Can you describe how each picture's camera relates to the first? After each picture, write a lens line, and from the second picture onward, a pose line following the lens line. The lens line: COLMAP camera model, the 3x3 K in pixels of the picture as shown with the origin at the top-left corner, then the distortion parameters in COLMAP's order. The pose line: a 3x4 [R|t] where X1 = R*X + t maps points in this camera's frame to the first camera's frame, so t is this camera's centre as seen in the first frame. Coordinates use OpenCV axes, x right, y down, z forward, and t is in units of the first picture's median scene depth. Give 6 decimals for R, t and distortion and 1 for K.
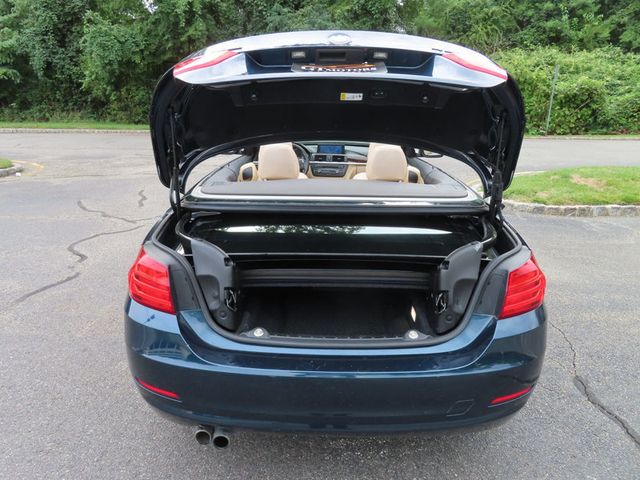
lens RADIAL K [[461.8, 0, 320.7], [0, 461.8, 237.6], [0, 0, 1]] dist [-0.004038, 0.001354]
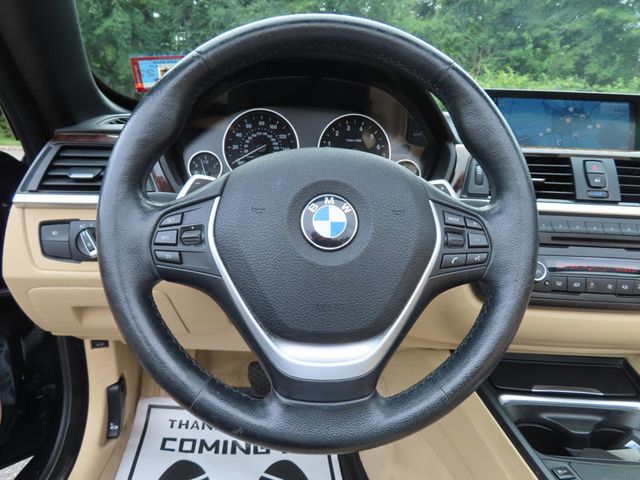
lens RADIAL K [[459.7, 0, 322.5], [0, 459.7, 232.5], [0, 0, 1]] dist [-0.006031, -0.001160]
pose [[0.992244, 0.003237, 0.124267, -0.013777], [0.006254, 0.997095, -0.075910, -0.024919], [-0.124152, 0.076099, 0.989341, 0.149976]]
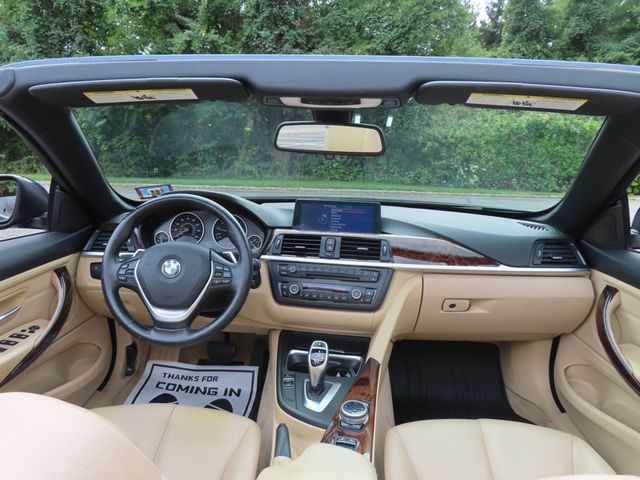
lens RADIAL K [[459.7, 0, 322.5], [0, 459.7, 232.5], [0, 0, 1]] dist [-0.006031, -0.001160]
pose [[0.999455, 0.016599, -0.028527, 0.003818], [-0.020252, 0.990917, -0.132938, -0.024213], [0.026061, 0.133444, 0.990714, 0.120890]]
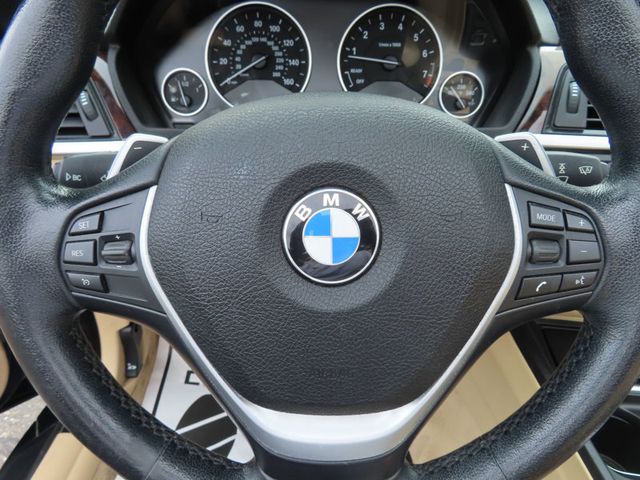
lens RADIAL K [[461.8, 0, 320.7], [0, 461.8, 237.6], [0, 0, 1]] dist [-0.004038, 0.001354]
pose [[0.999418, -0.020405, 0.027354, -0.012196], [0.015220, 0.983934, 0.177880, -0.027853], [-0.030544, -0.177360, 0.983672, 0.155807]]
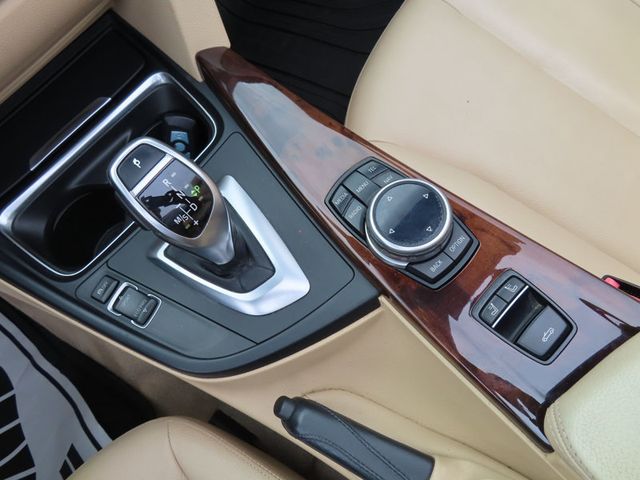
lens RADIAL K [[461.8, 0, 320.7], [0, 461.8, 237.6], [0, 0, 1]] dist [-0.004038, 0.001354]
pose [[0.538006, -0.809690, 0.234419, 0.000830], [0.440476, 0.507152, 0.740796, -0.024640], [-0.718701, -0.295296, 0.629499, 0.155455]]
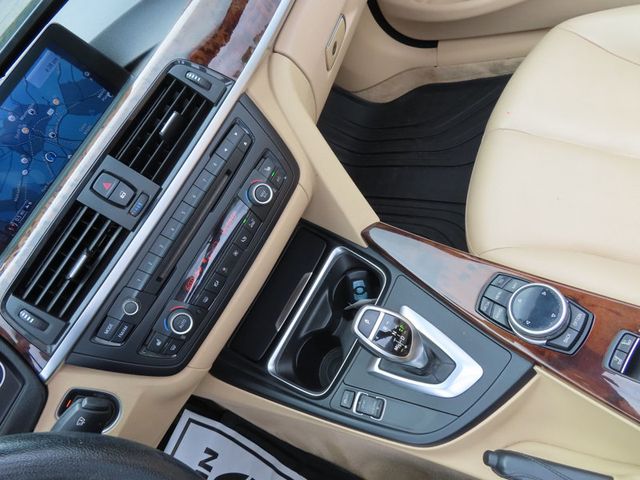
lens RADIAL K [[461.8, 0, 320.7], [0, 461.8, 237.6], [0, 0, 1]] dist [-0.004038, 0.001354]
pose [[0.383783, -0.883557, 0.268399, -0.000344], [0.734992, 0.468236, 0.490451, -0.031805], [-0.559015, 0.009044, 0.829108, 0.151008]]
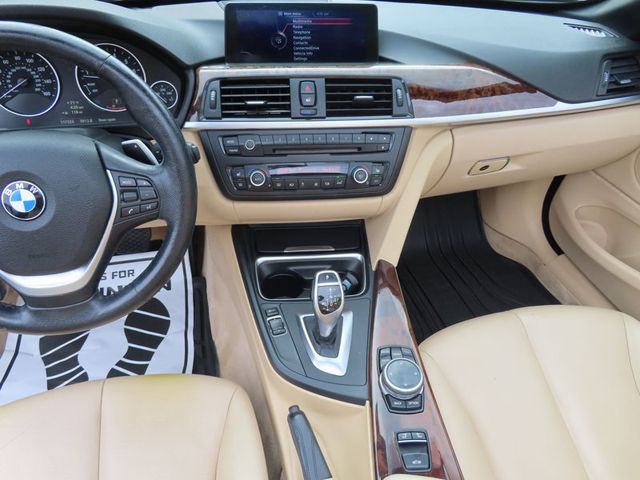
lens RADIAL K [[461.8, 0, 320.7], [0, 461.8, 237.6], [0, 0, 1]] dist [-0.004038, 0.001354]
pose [[0.970626, -0.136993, 0.197785, -0.003047], [0.062876, 0.937929, 0.341081, -0.031051], [-0.232234, -0.318626, 0.918991, 0.141375]]
